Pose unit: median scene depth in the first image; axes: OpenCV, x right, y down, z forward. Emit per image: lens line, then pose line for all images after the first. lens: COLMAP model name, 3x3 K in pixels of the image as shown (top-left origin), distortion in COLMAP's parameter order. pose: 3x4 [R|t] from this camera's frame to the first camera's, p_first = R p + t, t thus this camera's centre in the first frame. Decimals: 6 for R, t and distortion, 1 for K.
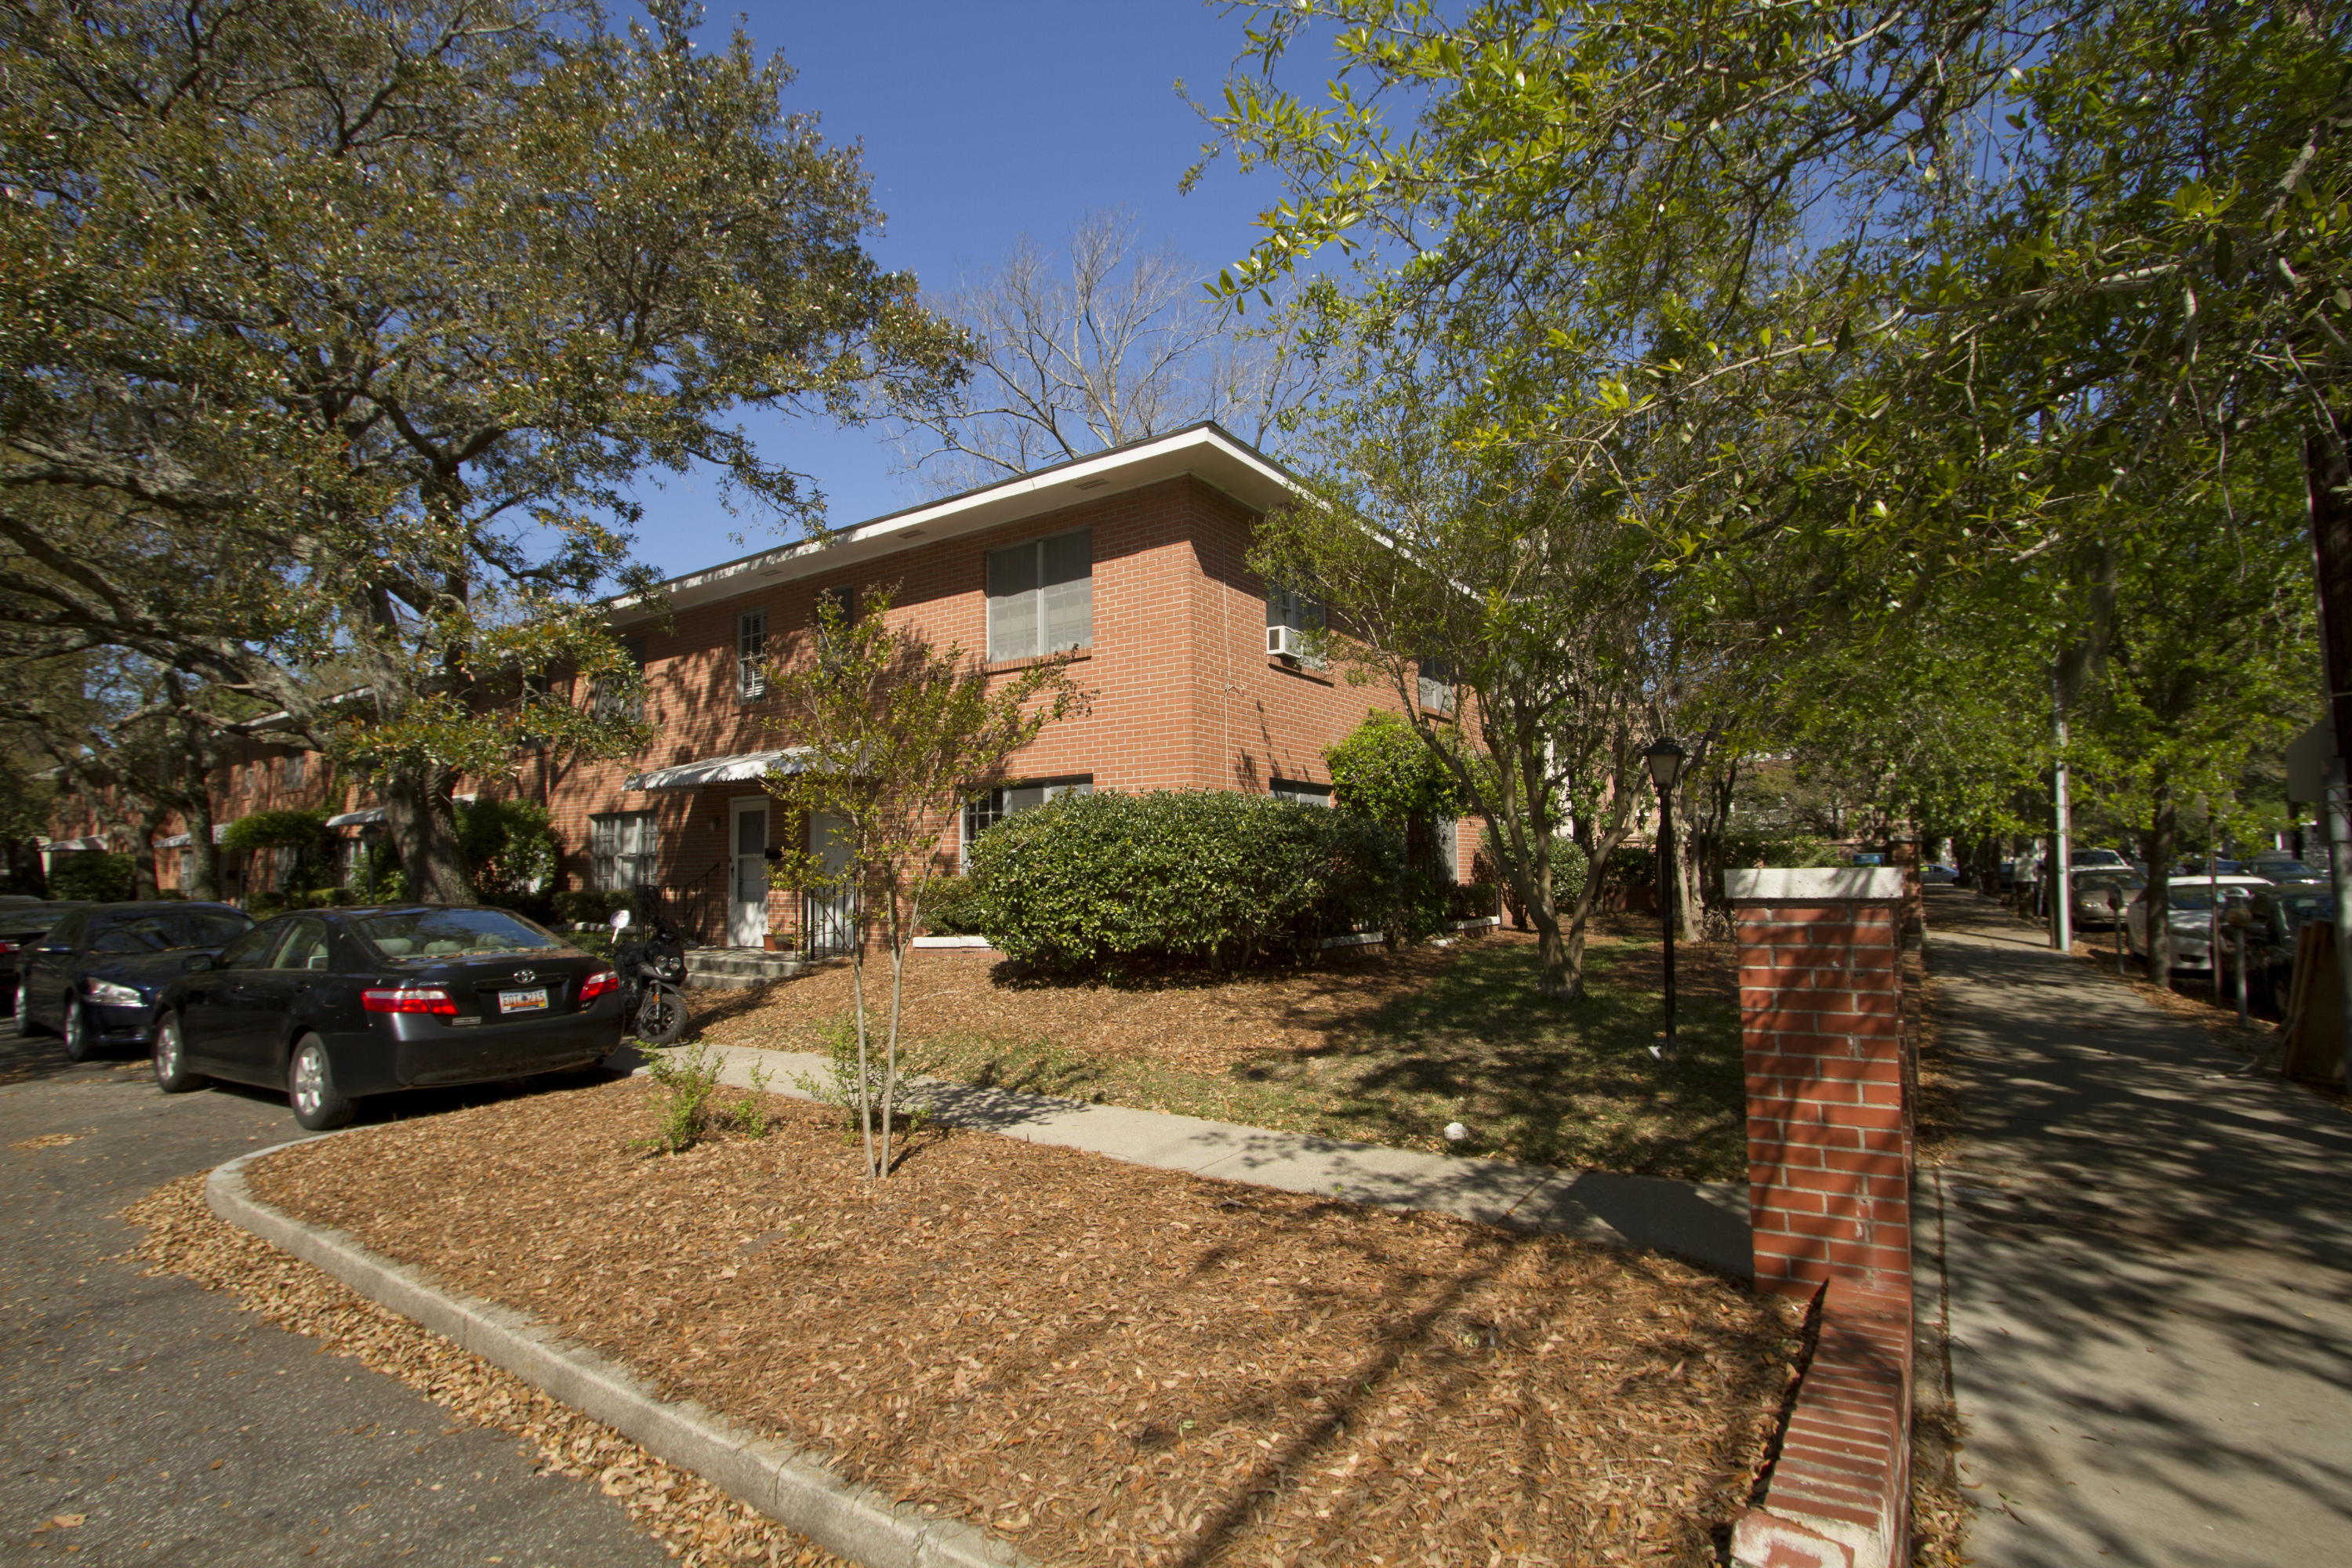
lens RADIAL K [[1084.8, 0, 1185.3], [0, 1084.8, 799.3], [0, 0, 1]] dist [-0.019623, 0.005751]
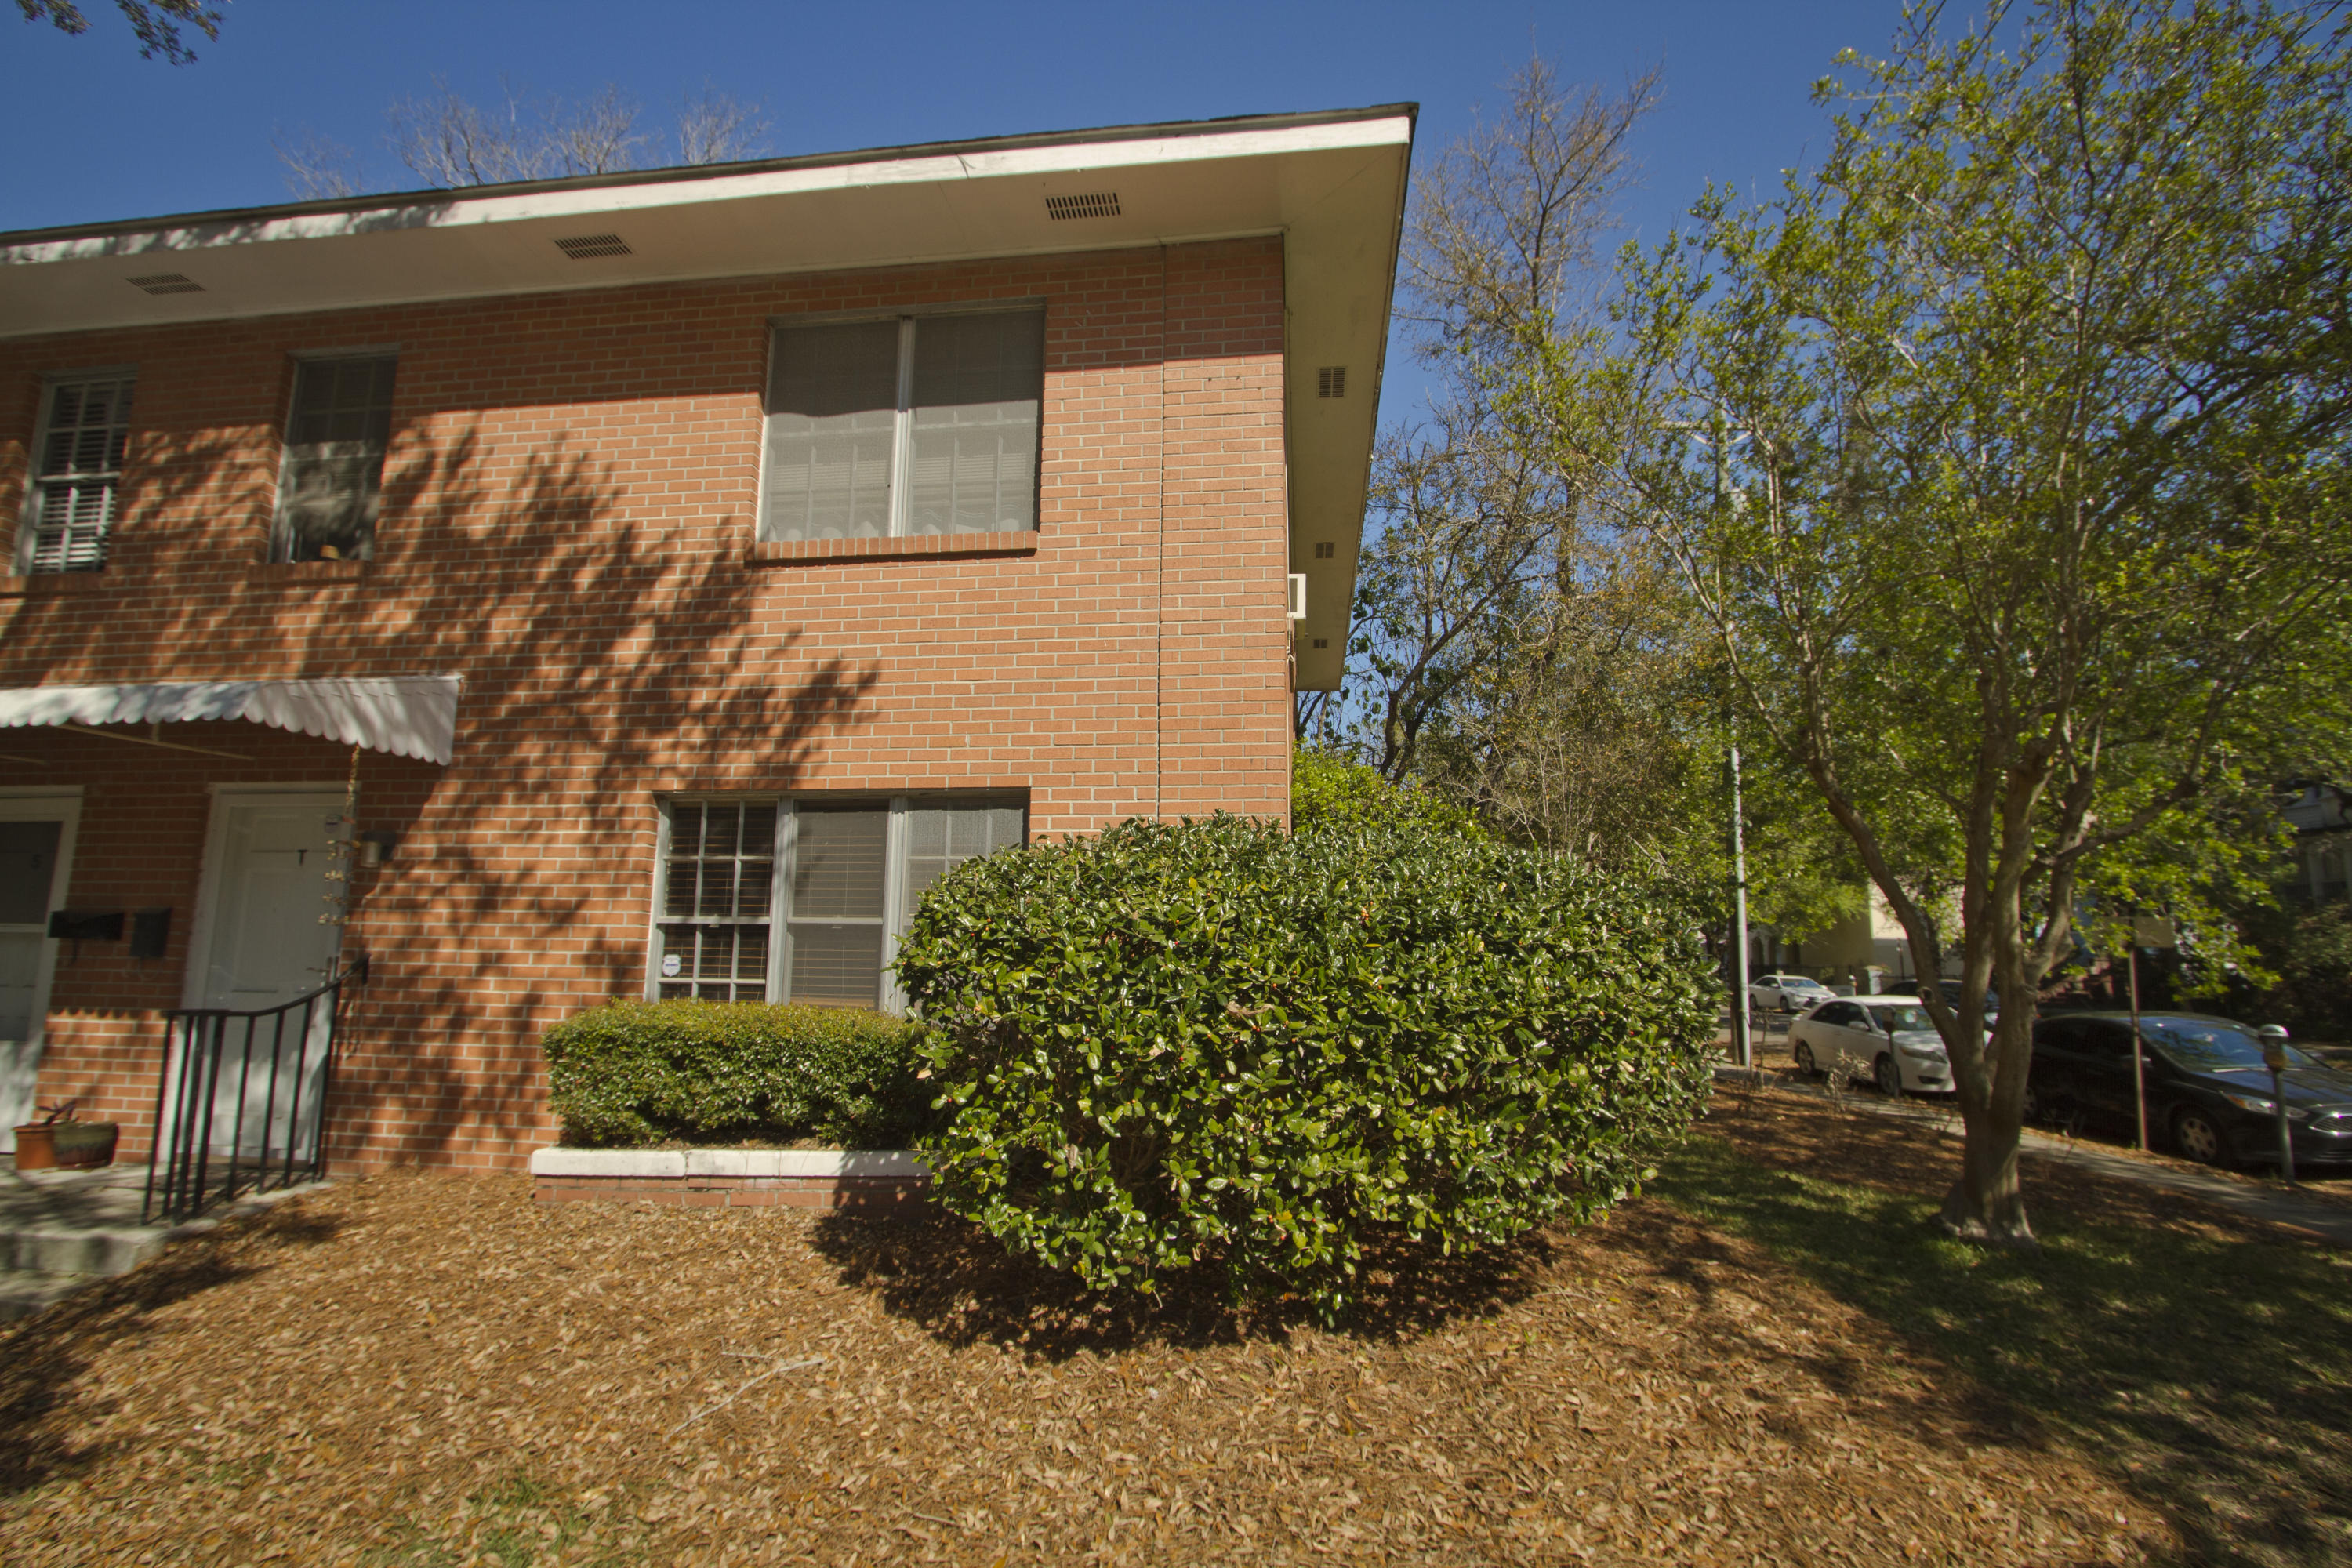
lens RADIAL K [[1084.8, 0, 1185.3], [0, 1084.8, 799.3], [0, 0, 1]] dist [-0.019623, 0.005751]
pose [[0.891299, 0.092342, 0.443913, -0.214500], [-0.053934, 0.993683, -0.098414, 0.022114], [-0.450197, 0.063775, 0.890649, 0.498544]]
